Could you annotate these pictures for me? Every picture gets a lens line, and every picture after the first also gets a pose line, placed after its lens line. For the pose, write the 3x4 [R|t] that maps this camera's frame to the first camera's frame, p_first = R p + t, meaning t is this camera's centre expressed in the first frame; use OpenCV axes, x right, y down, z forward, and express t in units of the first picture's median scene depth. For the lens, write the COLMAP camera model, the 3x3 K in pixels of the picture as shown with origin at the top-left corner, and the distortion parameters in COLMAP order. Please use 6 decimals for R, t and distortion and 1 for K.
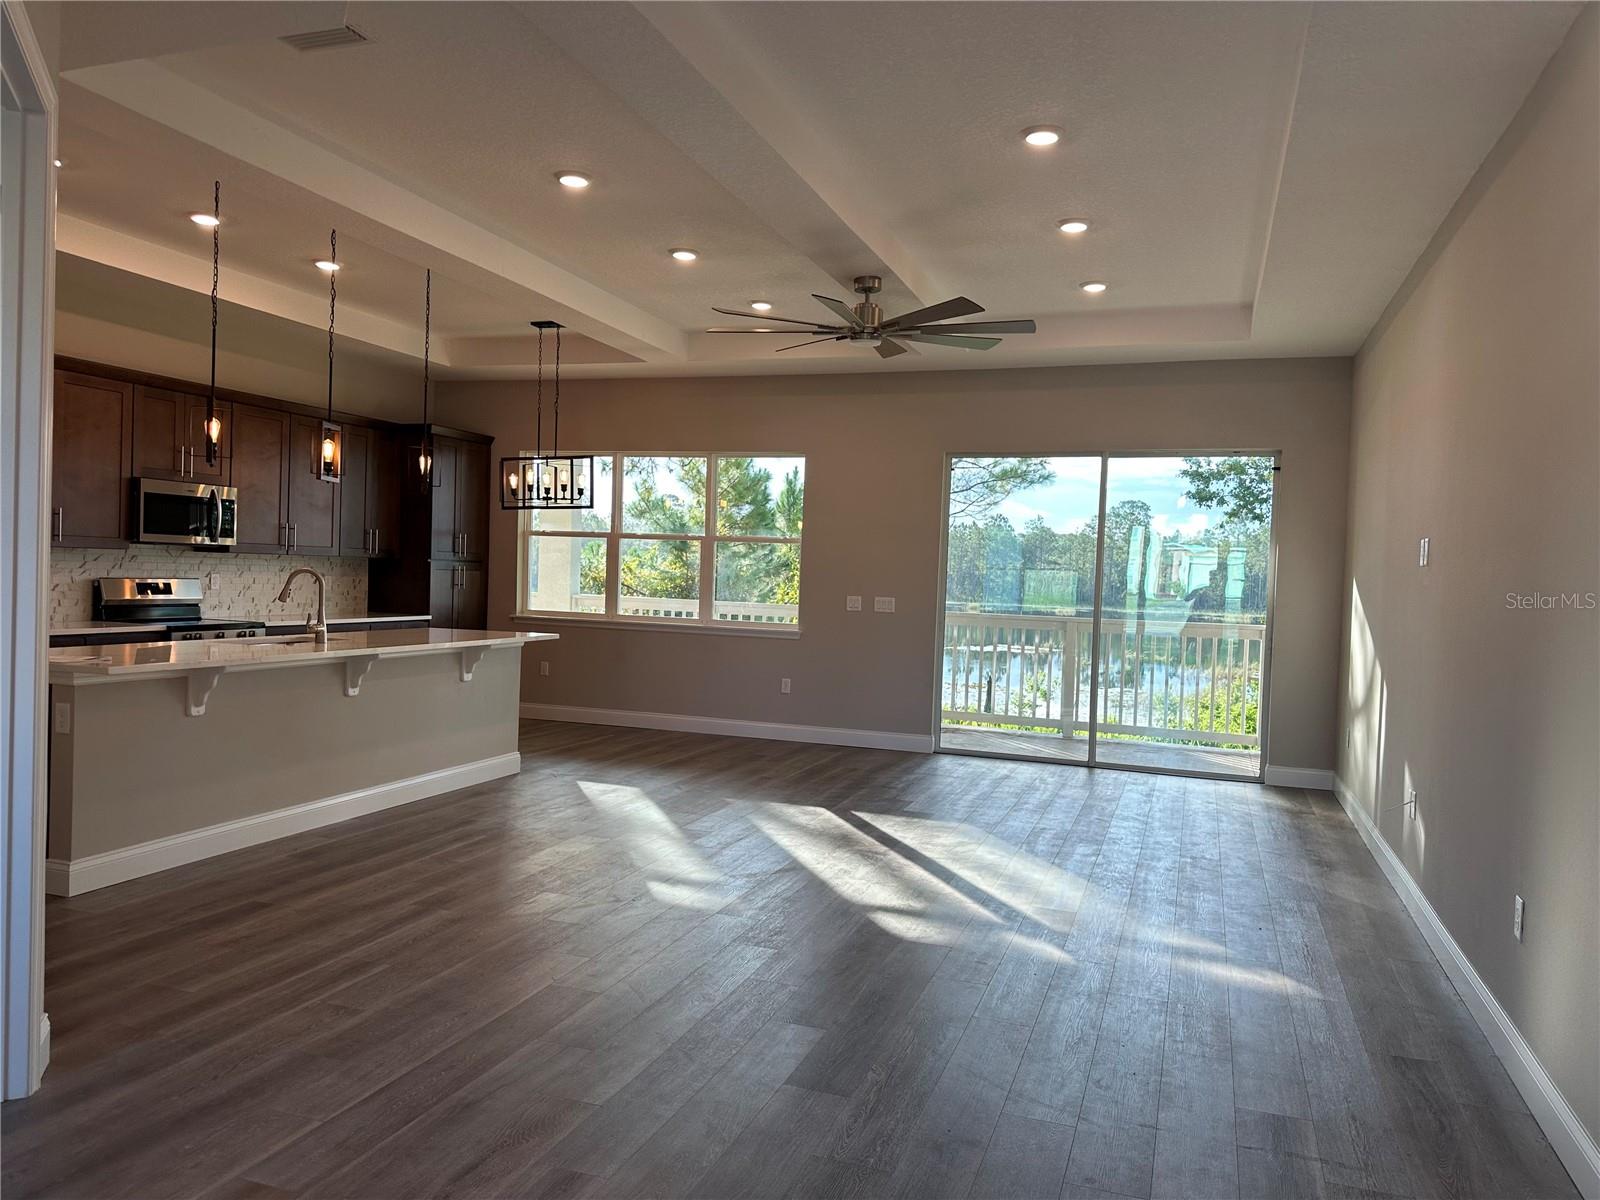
lens RADIAL K [[1125.3, 0, 825.1], [0, 1125.3, 595.2], [0, 0, 1]] dist [0.013740, -0.035734]
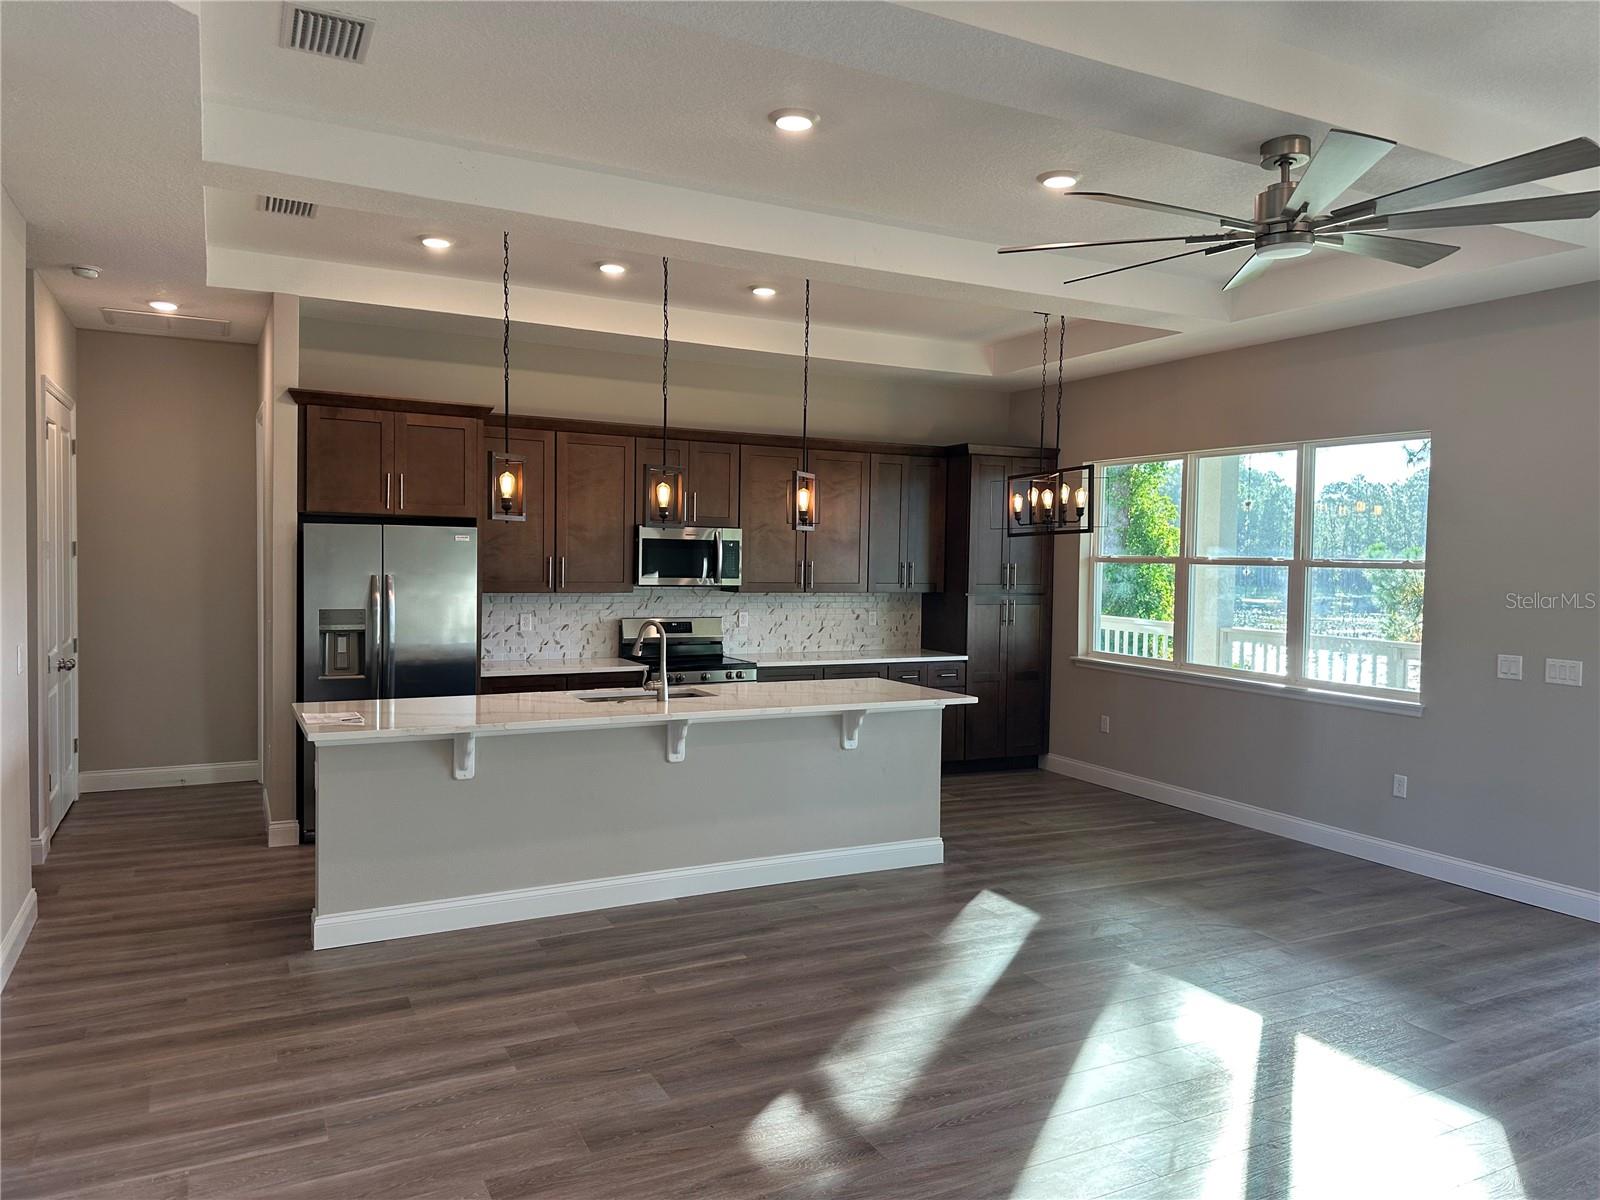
lens RADIAL K [[1125.3, 0, 825.1], [0, 1125.3, 595.2], [0, 0, 1]] dist [0.013740, -0.035734]
pose [[0.725920, 0.001518, -0.687778, 0.233855], [-0.005053, 0.999982, -0.003127, -0.034868], [0.687761, 0.005746, 0.725915, 0.354179]]
